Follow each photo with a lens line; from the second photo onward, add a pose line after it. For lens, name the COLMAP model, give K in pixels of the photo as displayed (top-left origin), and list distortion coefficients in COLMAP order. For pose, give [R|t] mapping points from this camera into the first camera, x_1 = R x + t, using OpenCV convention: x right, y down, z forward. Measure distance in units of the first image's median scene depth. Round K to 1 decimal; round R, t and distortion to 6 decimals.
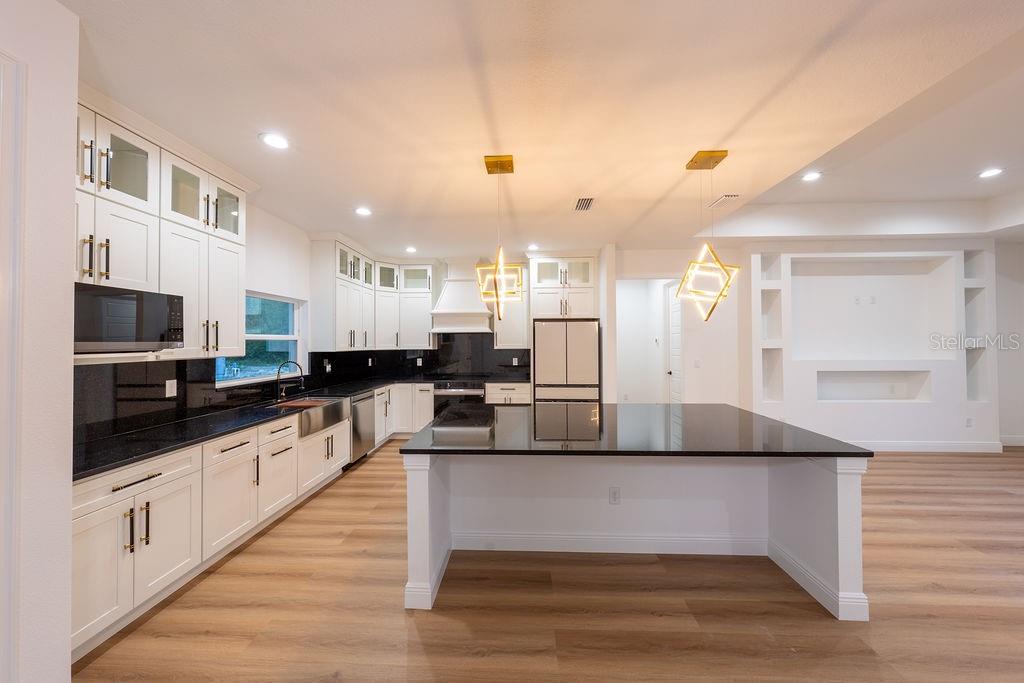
lens RADIAL K [[349.8, 0, 509.9], [0, 349.8, 338.4], [0, 0, 1]] dist [-0.000504, 0.000018]
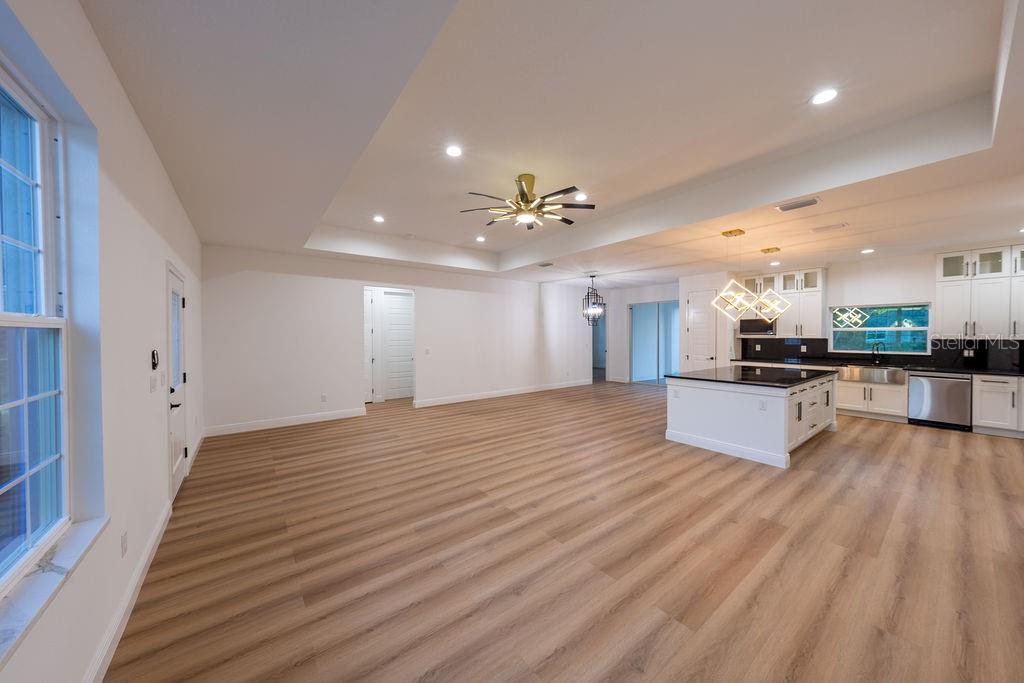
lens RADIAL K [[343.9, 0, 510.2], [0, 343.9, 337.6], [0, 0, 1]] dist [0.002004, -0.000074]
pose [[-0.771992, 0.014192, -0.635474, 1.428196], [0.013154, 0.999893, 0.006351, 0.002868], [0.635496, -0.003456, -0.772096, 0.904146]]
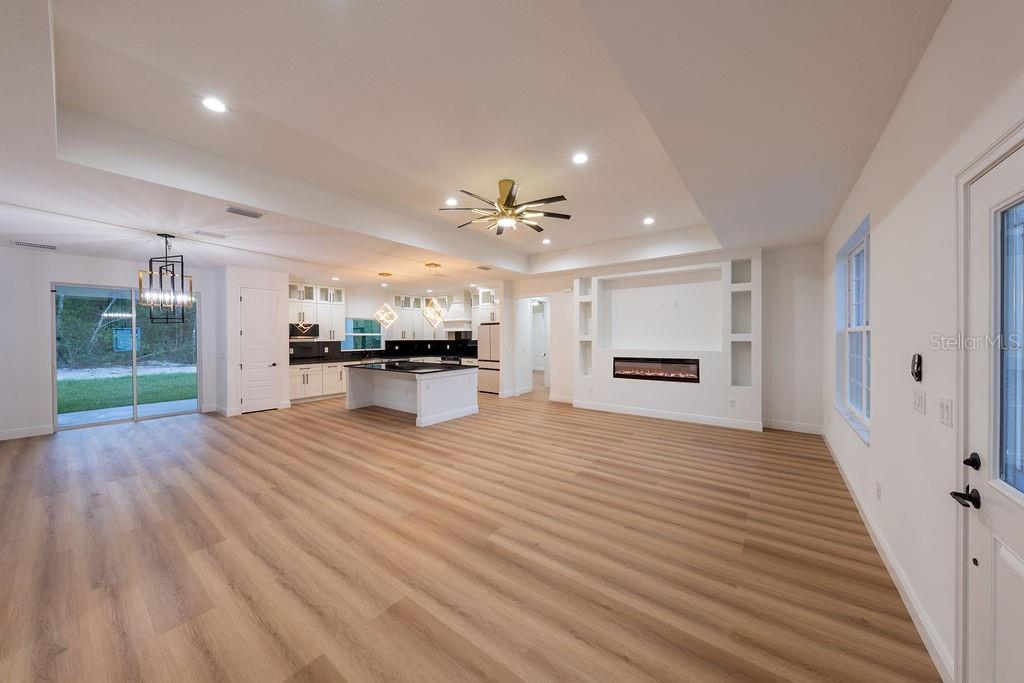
lens RADIAL K [[348.4, 0, 509.9], [0, 348.4, 338.1], [0, 0, 1]] dist [-0.001127, -0.000025]
pose [[0.818679, 0.003791, -0.574239, 1.366009], [0.006416, 0.999855, 0.015749, -0.008771], [0.574216, -0.016578, 0.818536, -0.421317]]
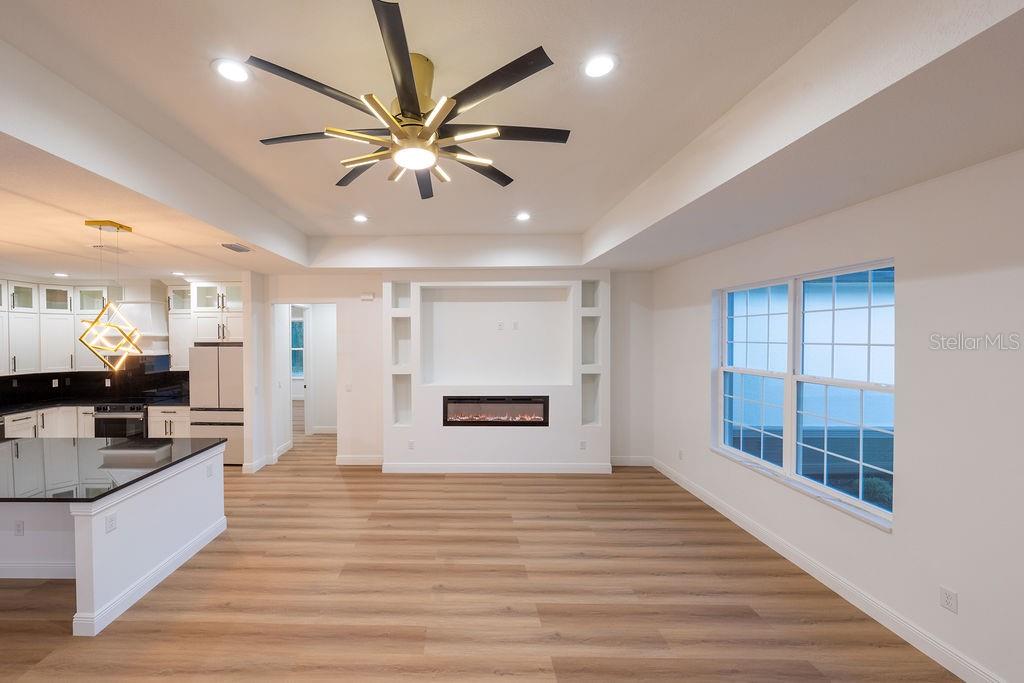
lens RADIAL K [[380.8, 0, 454.4], [0, 380.8, 341.1], [0, 0, 1]] dist [-0.004041, 0.000096]
pose [[0.999788, 0.000377, 0.020592, 0.895748], [-0.000857, 0.999728, 0.023309, -0.097454], [-0.020578, -0.023321, 0.999516, -0.125029]]
